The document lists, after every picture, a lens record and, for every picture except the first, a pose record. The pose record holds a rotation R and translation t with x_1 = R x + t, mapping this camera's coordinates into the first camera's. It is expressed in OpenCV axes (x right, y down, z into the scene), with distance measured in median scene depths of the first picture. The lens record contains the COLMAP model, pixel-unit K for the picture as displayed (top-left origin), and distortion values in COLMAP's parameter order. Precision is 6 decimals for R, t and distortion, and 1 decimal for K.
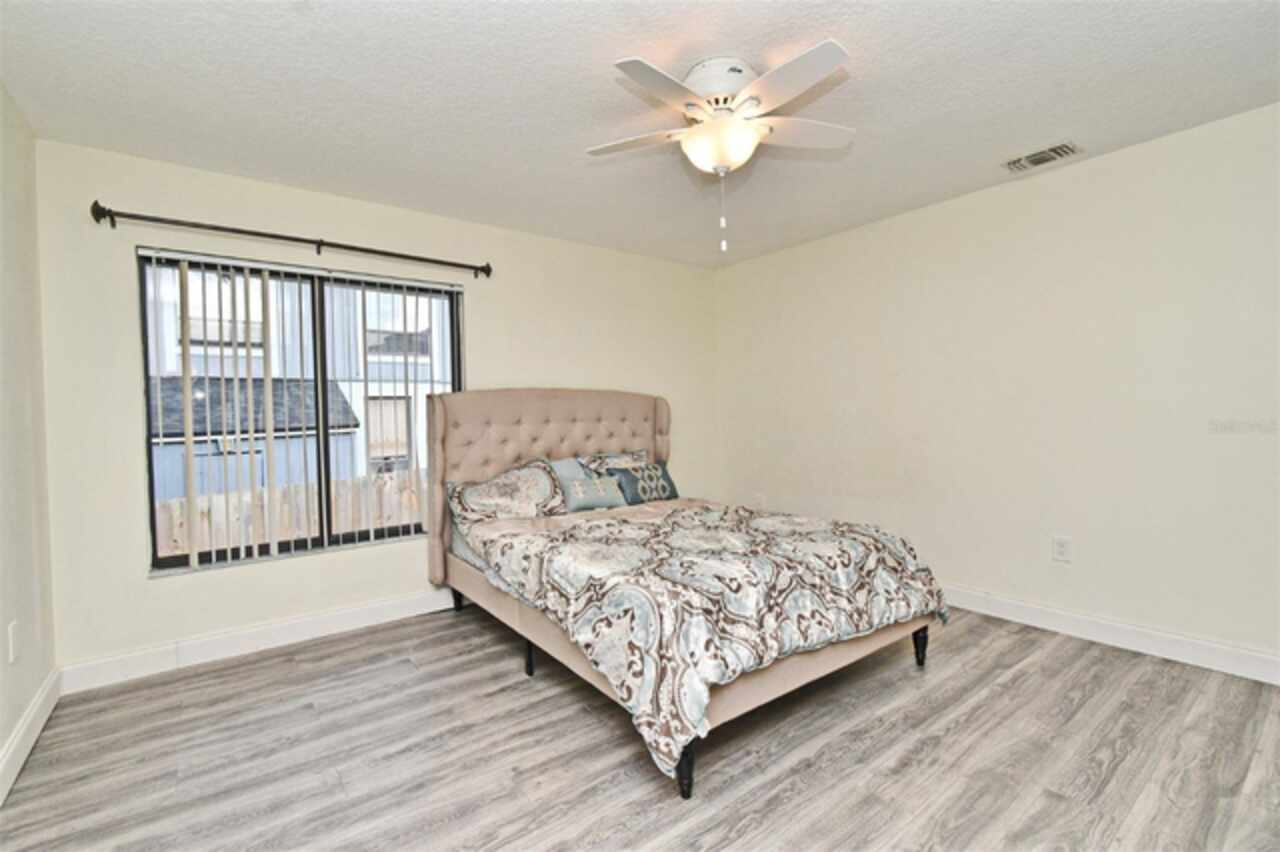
lens RADIAL K [[577.0, 0, 638.7], [0, 577.0, 423.7], [0, 0, 1]] dist [0.004287, -0.001497]
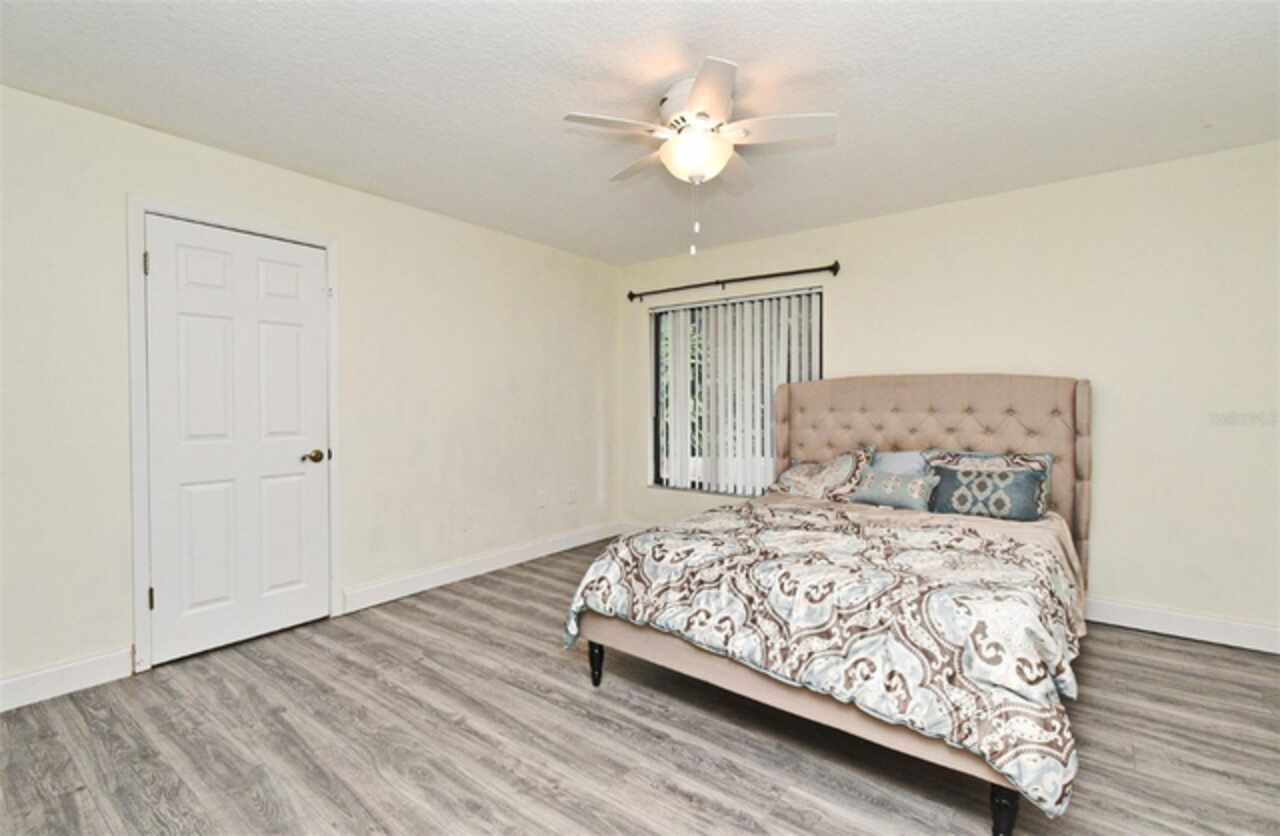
lens RADIAL K [[585.0, 0, 638.5], [0, 585.0, 414.0], [0, 0, 1]] dist [0.004009, 0.000342]
pose [[0.242287, 0.037545, -0.969478, 0.957497], [-0.021911, 0.999208, 0.033220, -0.028736], [0.969957, 0.013194, 0.242918, 0.506224]]
